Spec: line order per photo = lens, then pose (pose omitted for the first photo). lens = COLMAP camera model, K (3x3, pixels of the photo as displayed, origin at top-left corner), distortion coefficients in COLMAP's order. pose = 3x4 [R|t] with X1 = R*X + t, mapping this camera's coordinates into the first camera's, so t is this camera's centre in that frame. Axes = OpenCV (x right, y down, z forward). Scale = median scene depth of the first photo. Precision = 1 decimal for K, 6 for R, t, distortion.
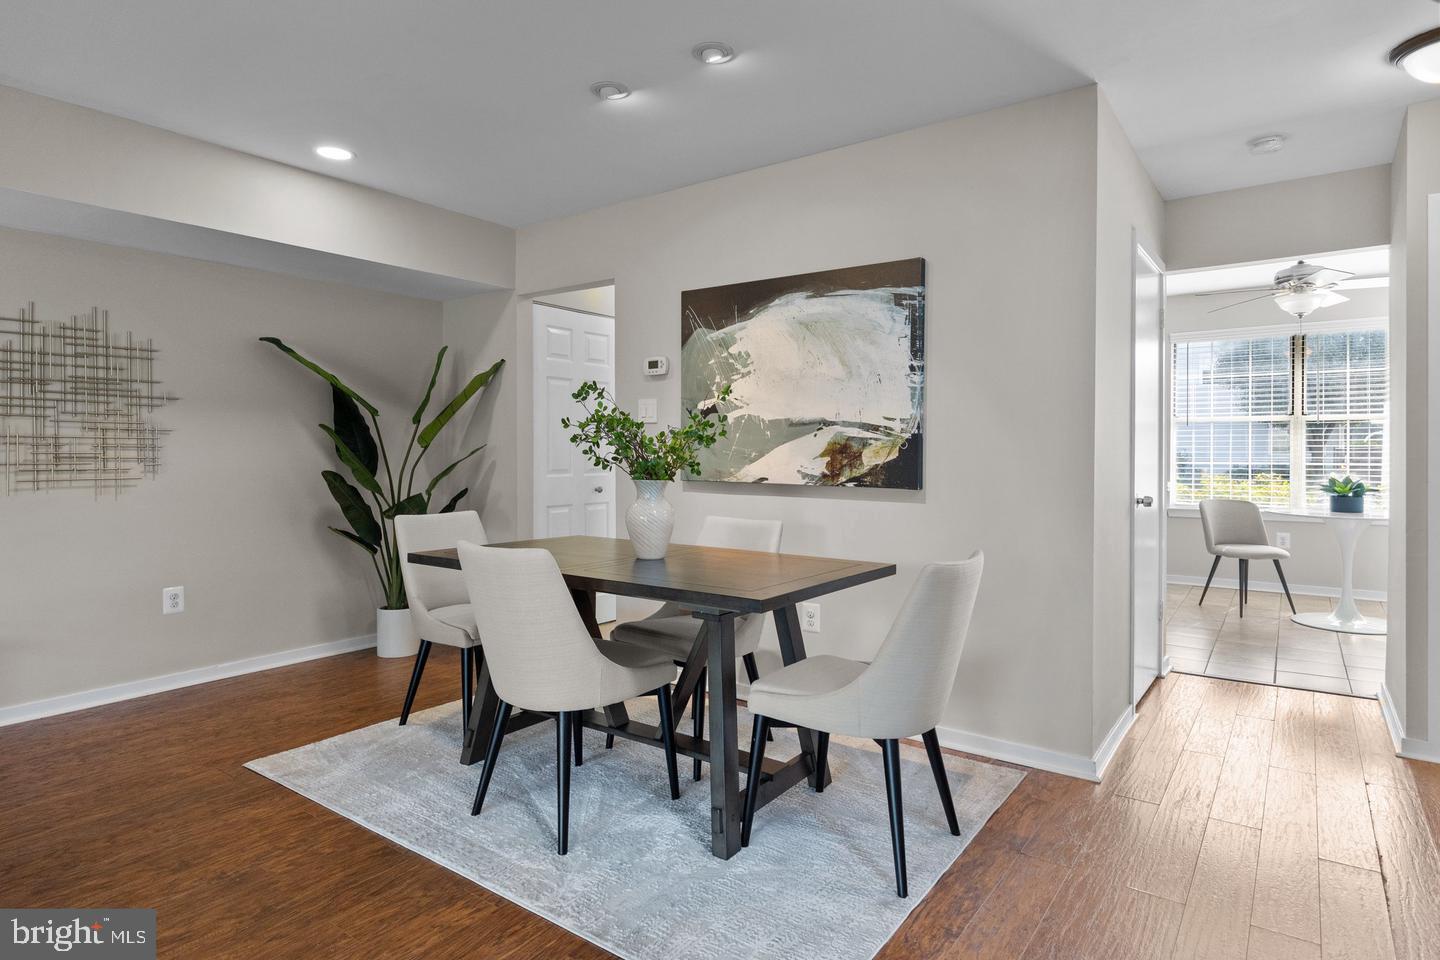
lens RADIAL K [[789.0, 0, 729.8], [0, 789.0, 449.6], [0, 0, 1]] dist [0.000519, 0.000011]
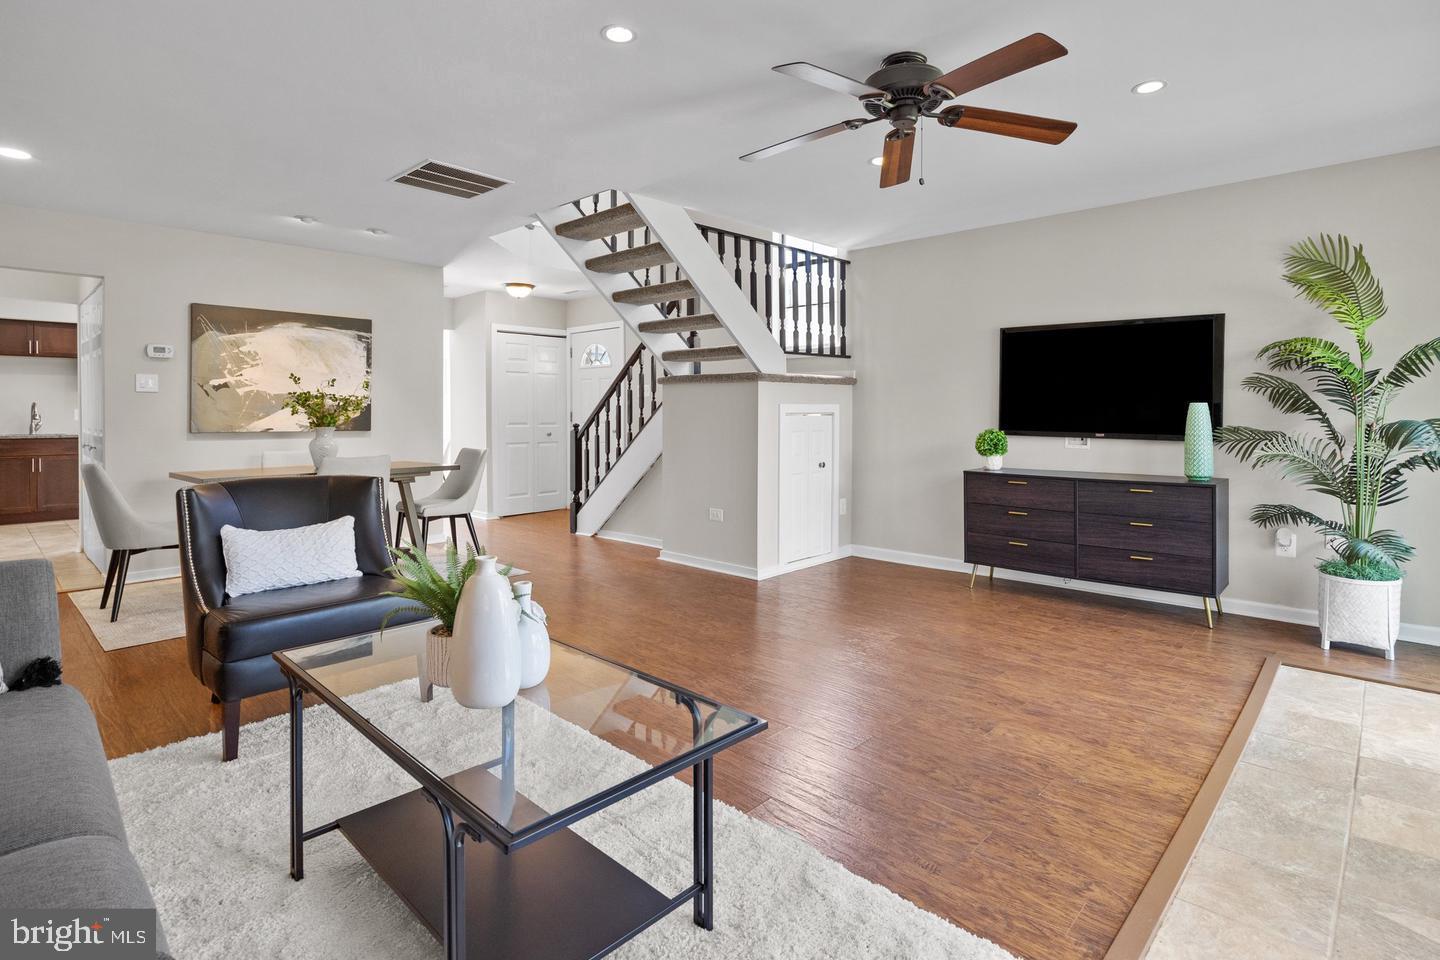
lens RADIAL K [[708.2, 0, 720.6], [0, 708.2, 416.2], [0, 0, 1]] dist [-0.007976, 0.000390]
pose [[0.142895, -0.005556, 0.989722, -1.298623], [0.000604, 0.999985, 0.005527, 0.002062], [-0.989738, -0.000191, 0.142896, -0.161005]]
